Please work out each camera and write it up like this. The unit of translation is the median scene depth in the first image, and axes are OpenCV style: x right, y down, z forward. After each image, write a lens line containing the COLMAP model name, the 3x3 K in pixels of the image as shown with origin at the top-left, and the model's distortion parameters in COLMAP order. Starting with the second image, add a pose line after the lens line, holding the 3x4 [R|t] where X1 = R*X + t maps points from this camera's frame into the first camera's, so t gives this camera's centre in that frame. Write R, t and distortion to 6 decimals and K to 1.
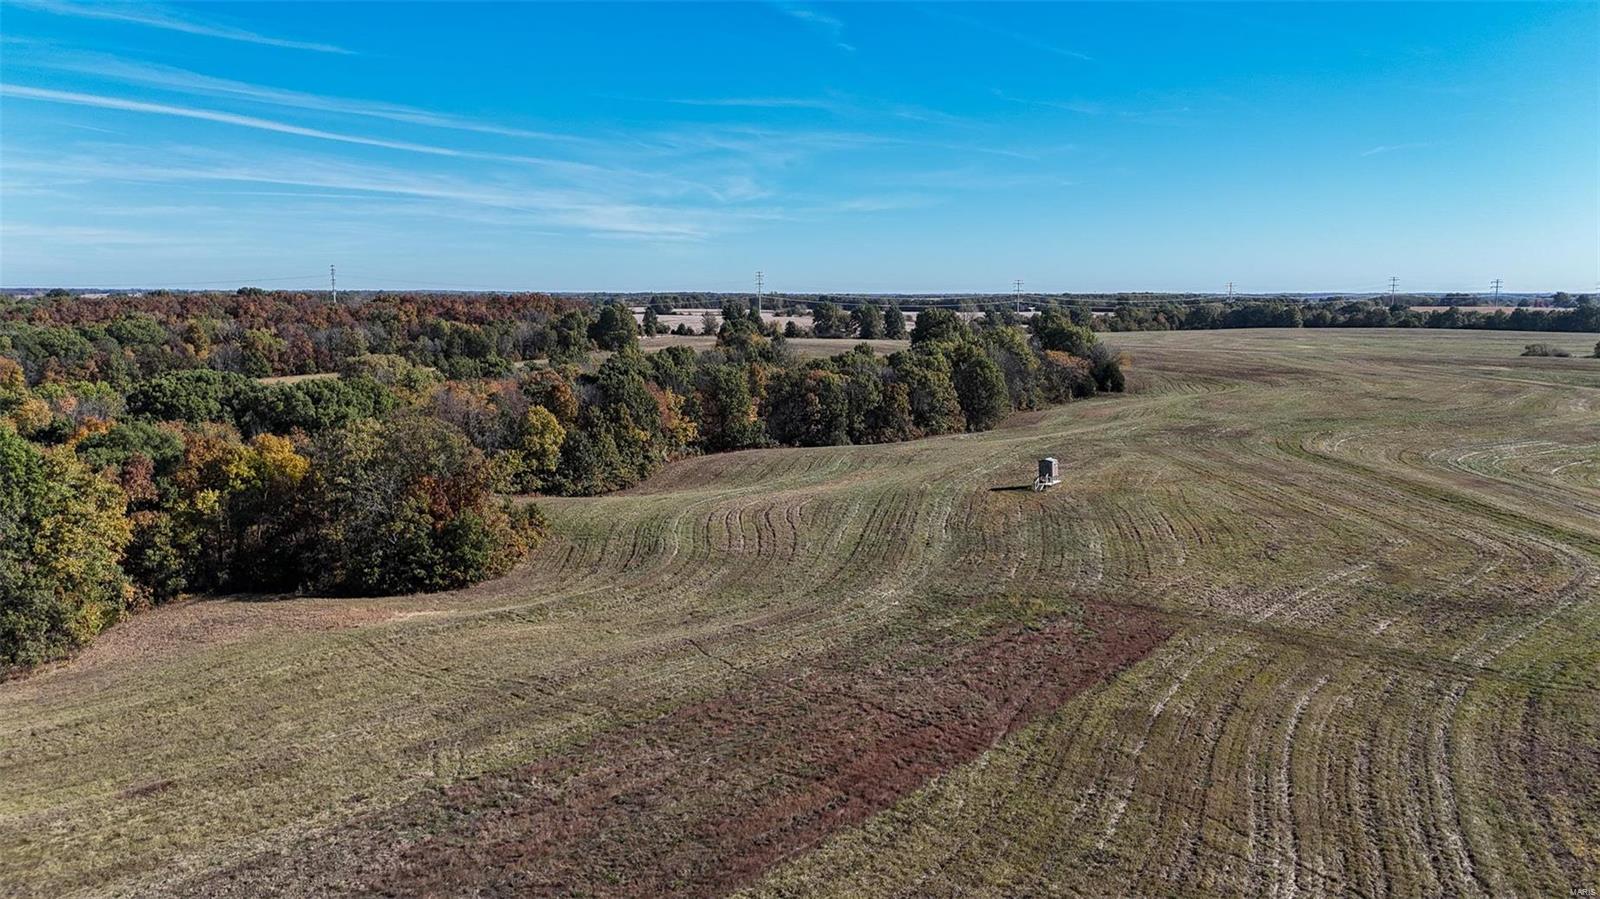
lens RADIAL K [[1165.8, 0, 794.4], [0, 1165.8, 435.7], [0, 0, 1]] dist [0.072199, -0.074287]
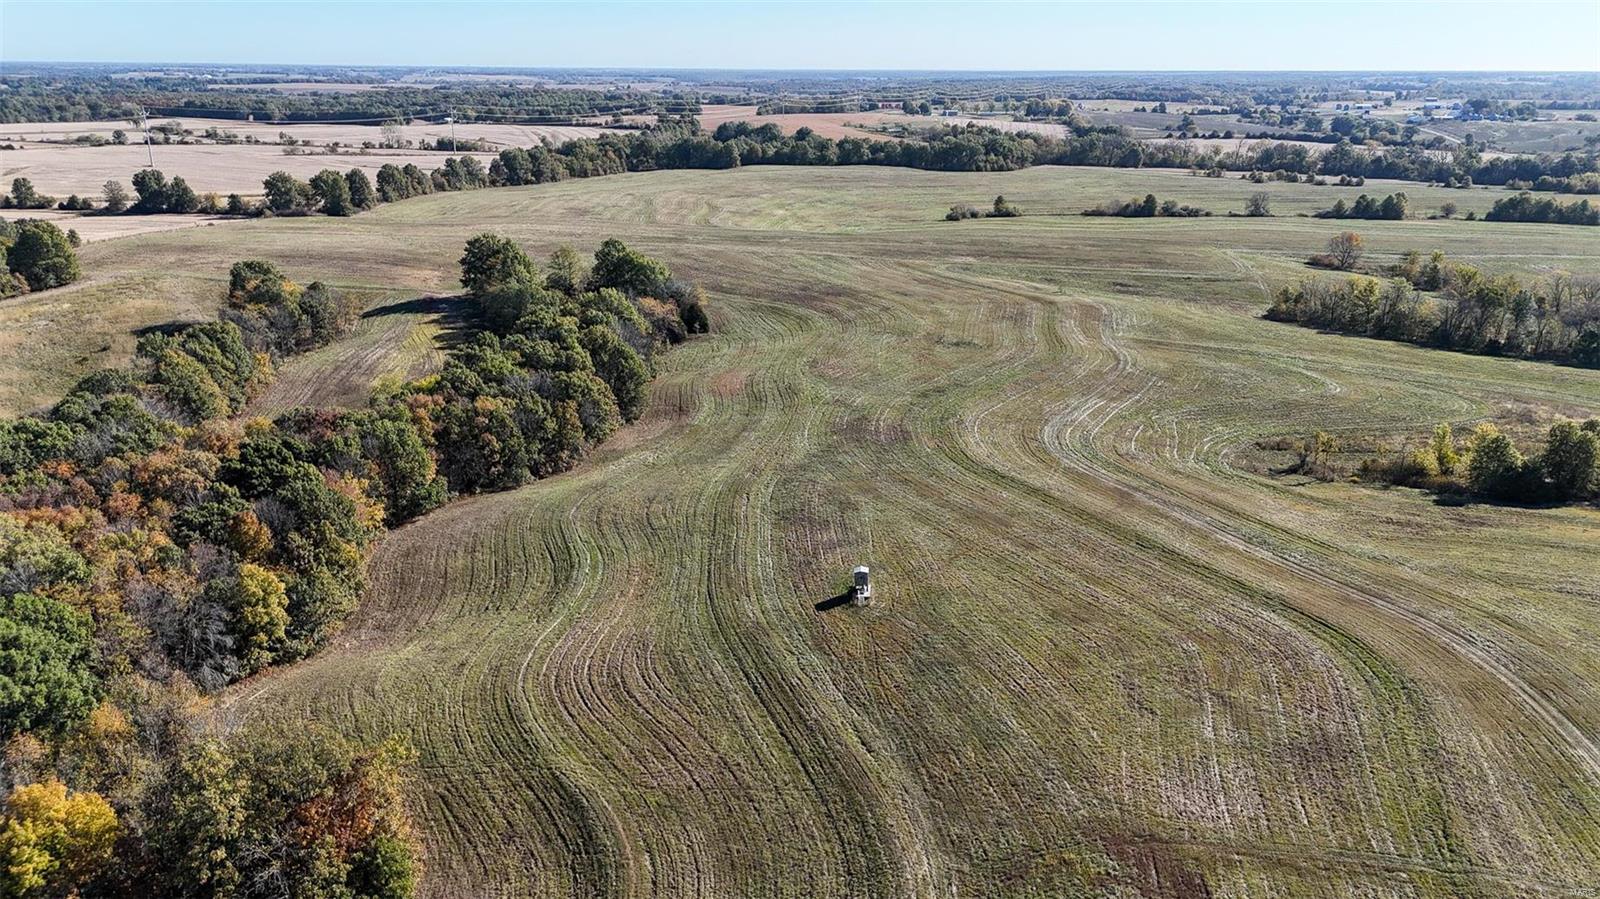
lens RADIAL K [[1165.8, 0, 796.5], [0, 1165.8, 428.2], [0, 0, 1]] dist [0.072199, -0.074287]
pose [[0.872660, -0.142169, 0.467175, -0.199163], [0.057362, 0.979903, 0.191051, -0.199032], [-0.484948, -0.139925, 0.863277, 0.082597]]
